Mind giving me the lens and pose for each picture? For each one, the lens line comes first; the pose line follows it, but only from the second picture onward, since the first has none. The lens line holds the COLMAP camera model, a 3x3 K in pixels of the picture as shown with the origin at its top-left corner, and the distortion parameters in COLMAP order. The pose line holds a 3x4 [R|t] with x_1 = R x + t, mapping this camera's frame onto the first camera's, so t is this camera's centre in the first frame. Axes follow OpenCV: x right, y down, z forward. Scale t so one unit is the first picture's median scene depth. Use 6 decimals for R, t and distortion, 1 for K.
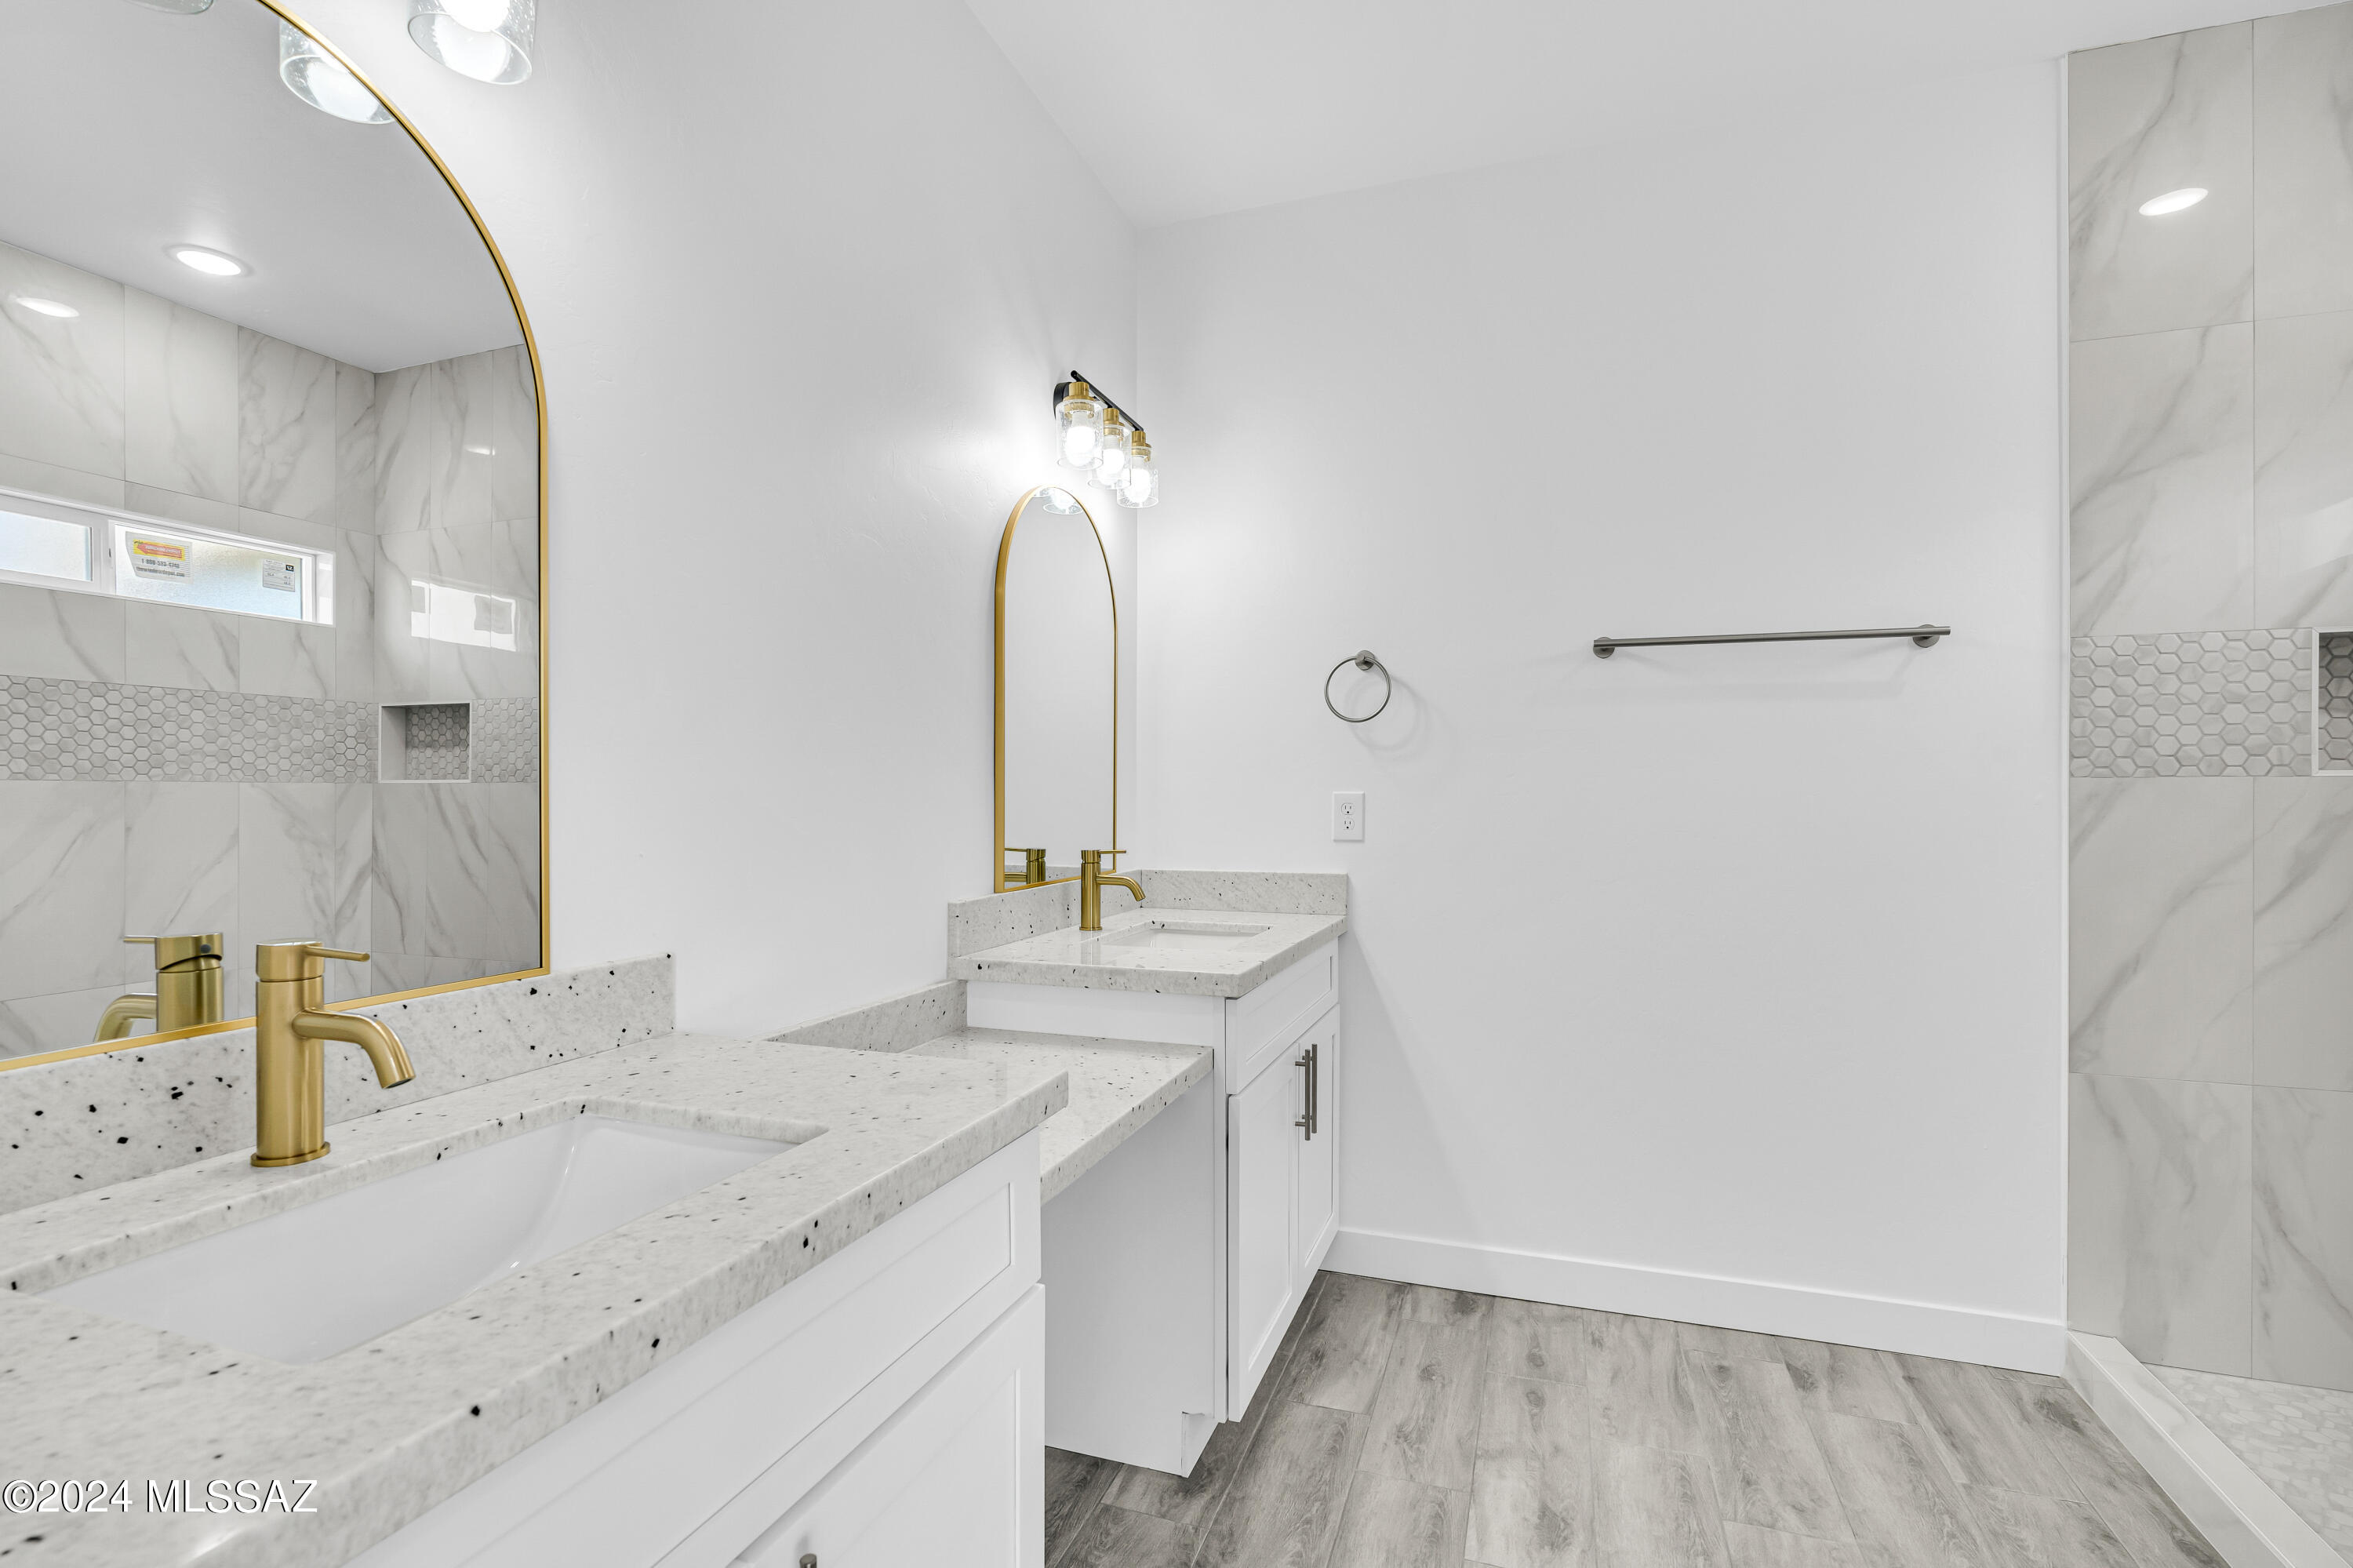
lens RADIAL K [[1079.1, 0, 1173.6], [0, 1079.1, 799.4], [0, 0, 1]] dist [-0.002372, -0.000196]
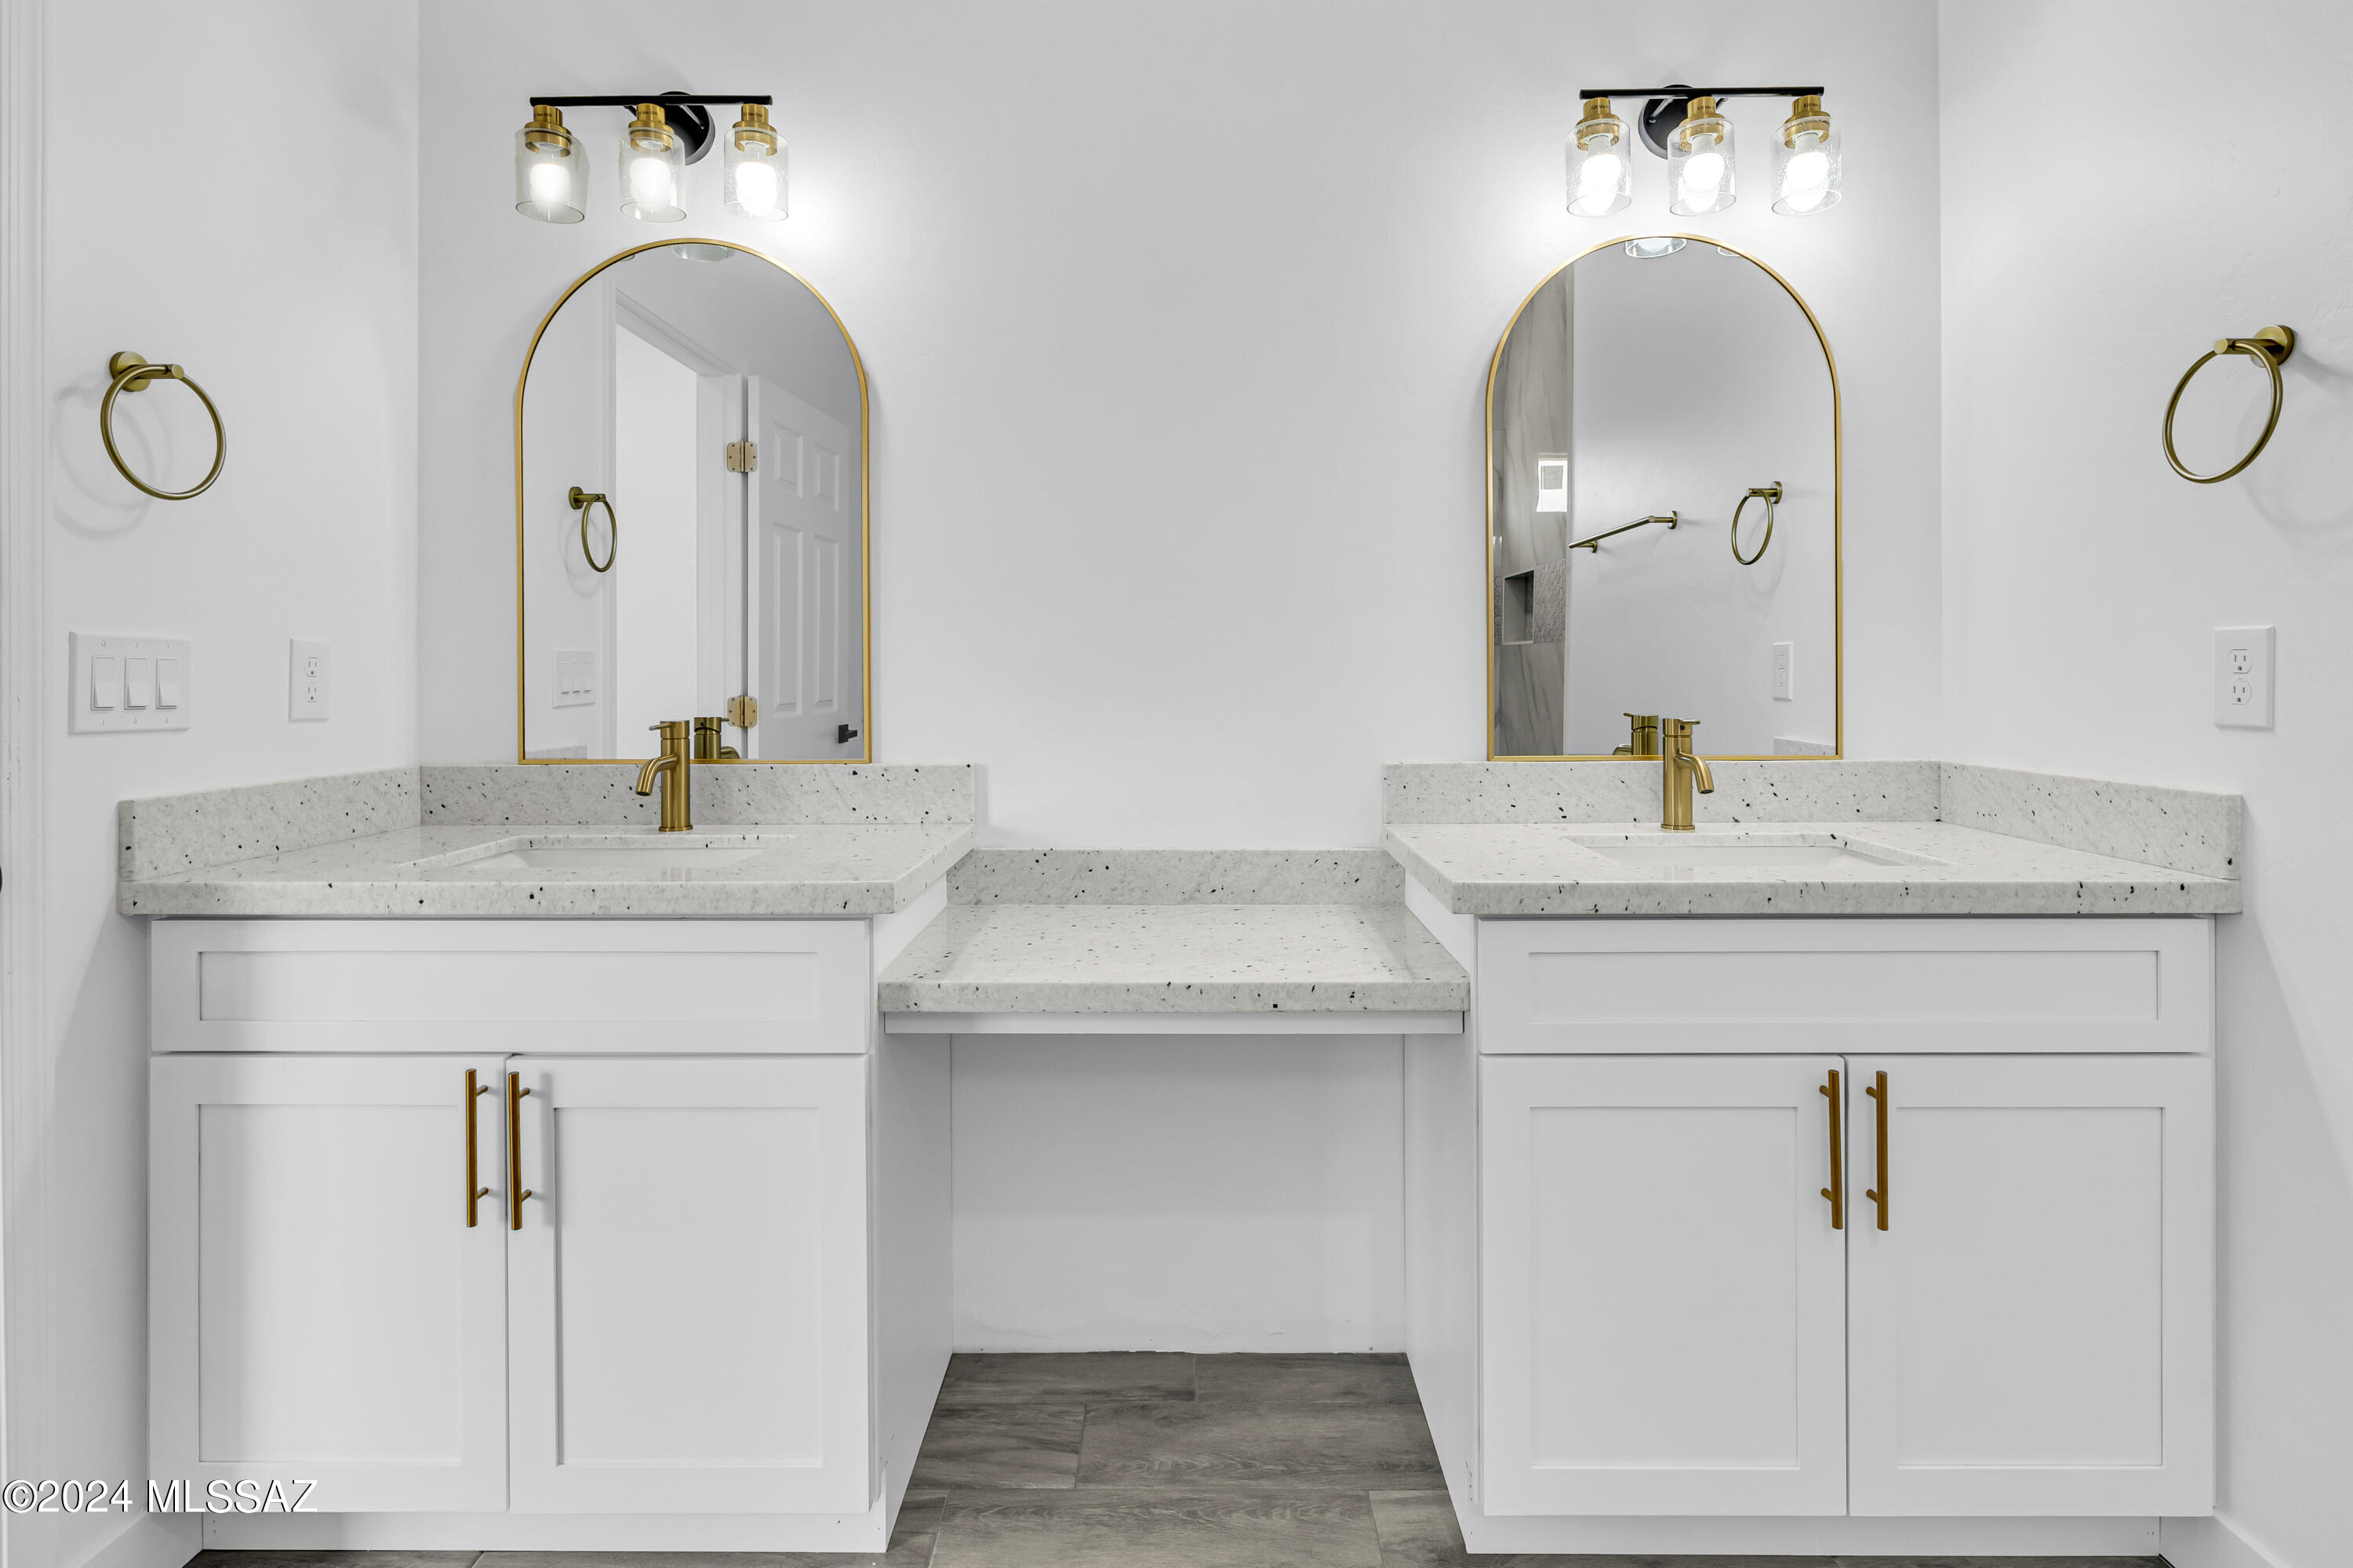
lens RADIAL K [[1197.7, 0, 1179.9], [0, 1197.7, 658.7], [0, 0, 1]] dist [-0.001548, -0.000582]
pose [[0.334086, -0.007463, -0.942513, 0.760963], [0.000293, 0.999969, -0.007814, 0.017412], [0.942542, 0.002334, 0.334078, 0.555249]]
